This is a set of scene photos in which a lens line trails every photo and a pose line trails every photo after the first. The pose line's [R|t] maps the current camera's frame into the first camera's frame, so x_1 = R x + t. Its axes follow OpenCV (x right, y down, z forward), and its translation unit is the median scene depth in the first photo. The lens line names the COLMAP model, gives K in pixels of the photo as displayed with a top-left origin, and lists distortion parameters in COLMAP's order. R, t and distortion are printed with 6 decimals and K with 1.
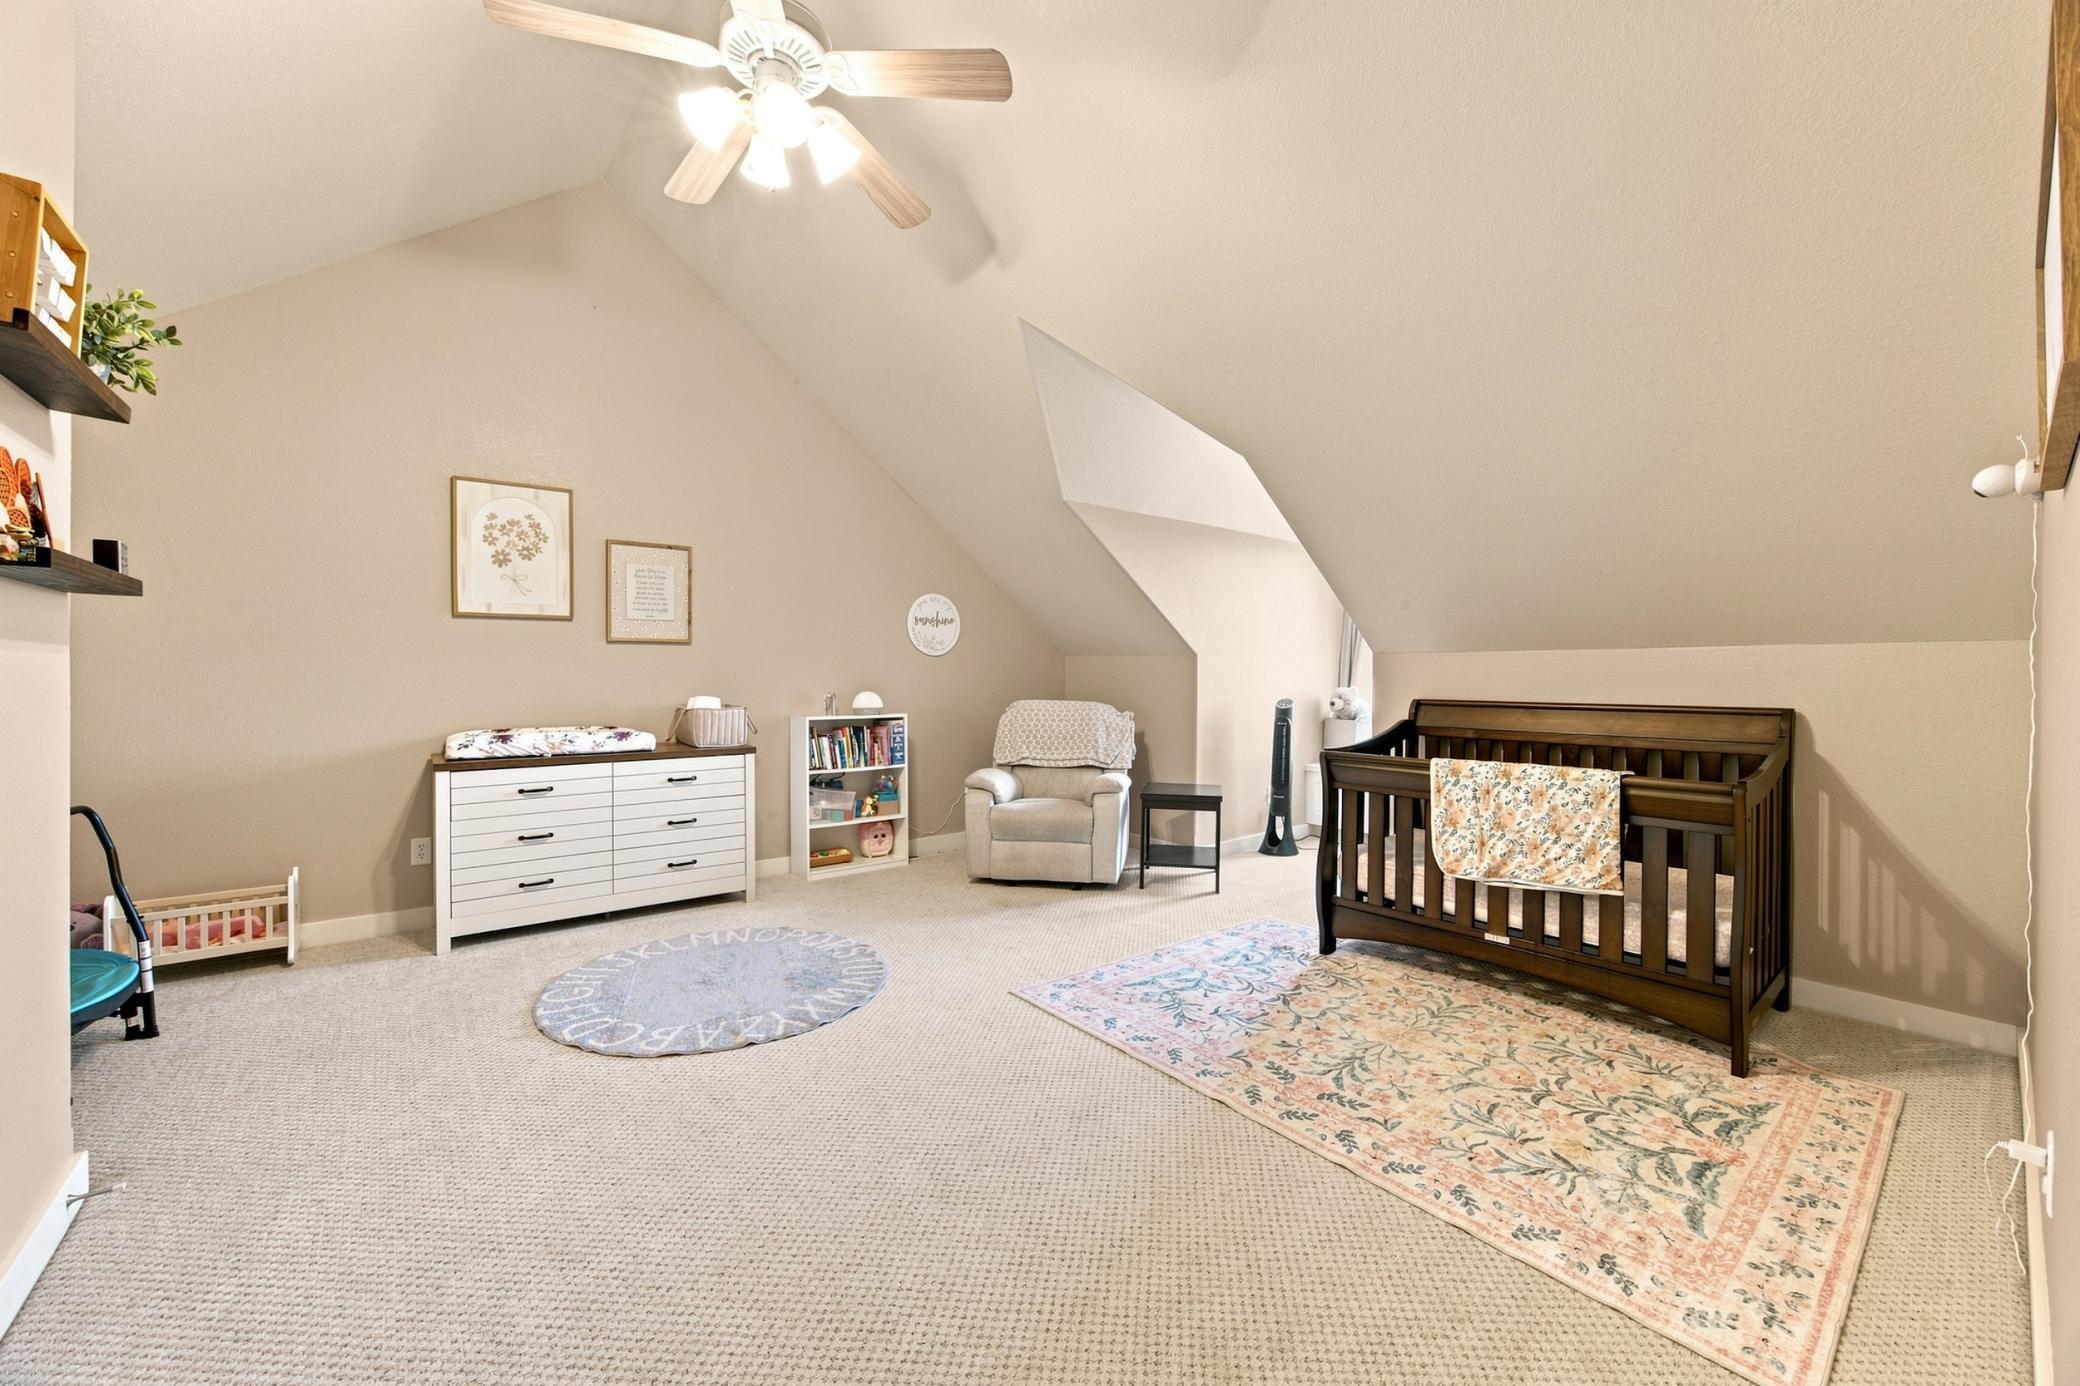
lens RADIAL K [[811.0, 0, 1038.5], [0, 811.0, 677.8], [0, 0, 1]] dist [-0.024361, 0.001219]
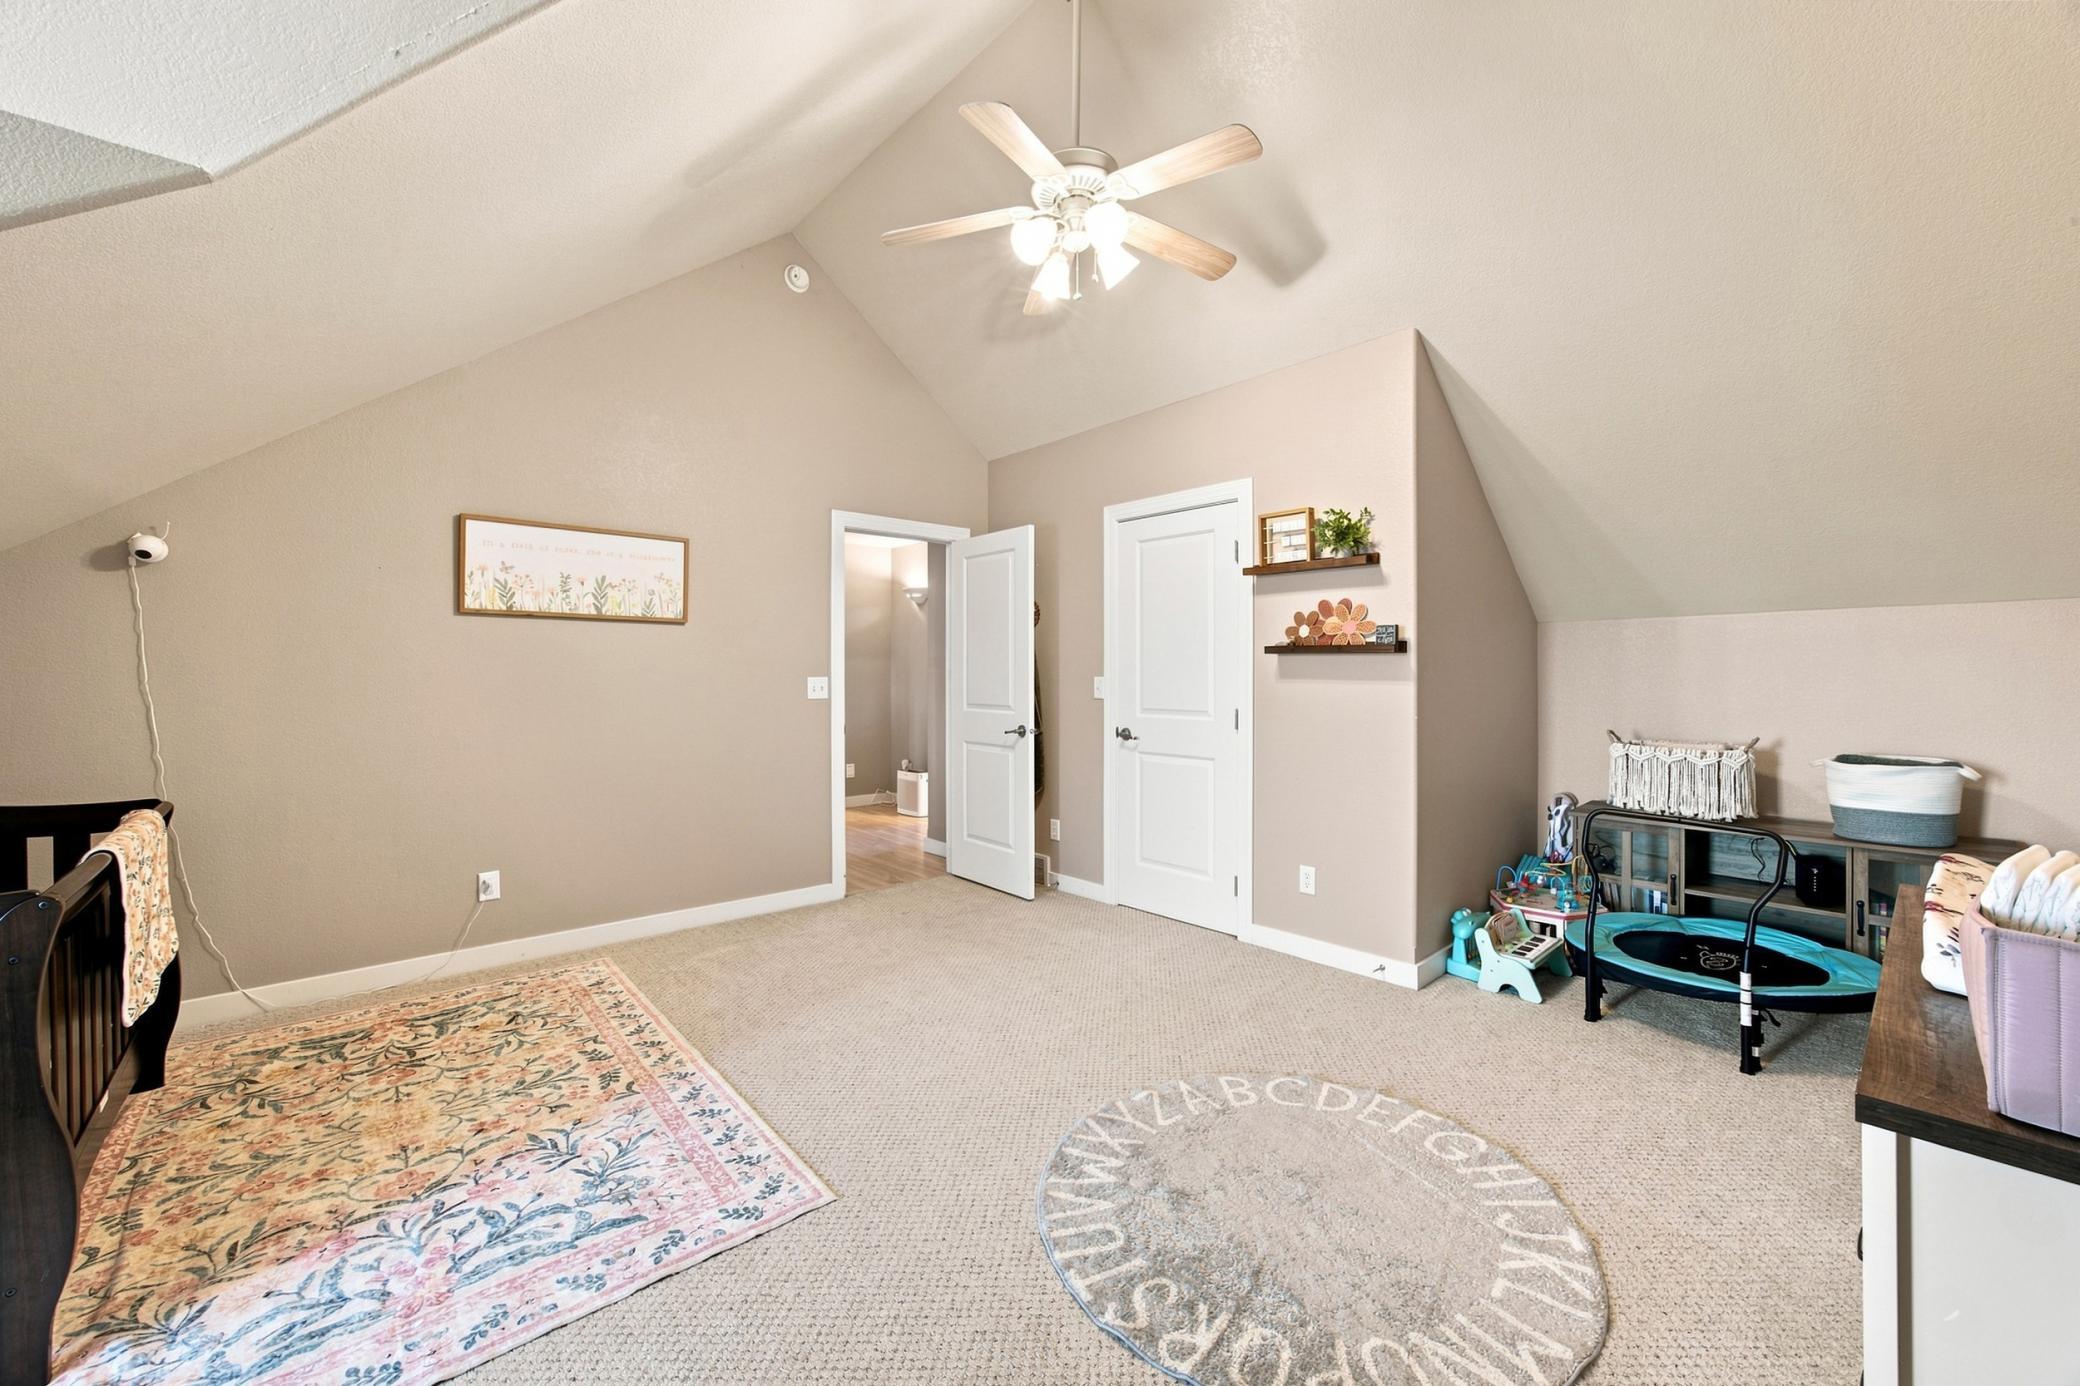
lens RADIAL K [[811.0, 0, 1041.9], [0, 811.0, 679.3], [0, 0, 1]] dist [-0.024361, 0.001219]
pose [[-0.998723, -0.005780, -0.050181, -0.196952], [-0.006235, 0.999941, 0.008915, -0.040988], [0.050127, 0.009217, -0.998700, 1.971238]]
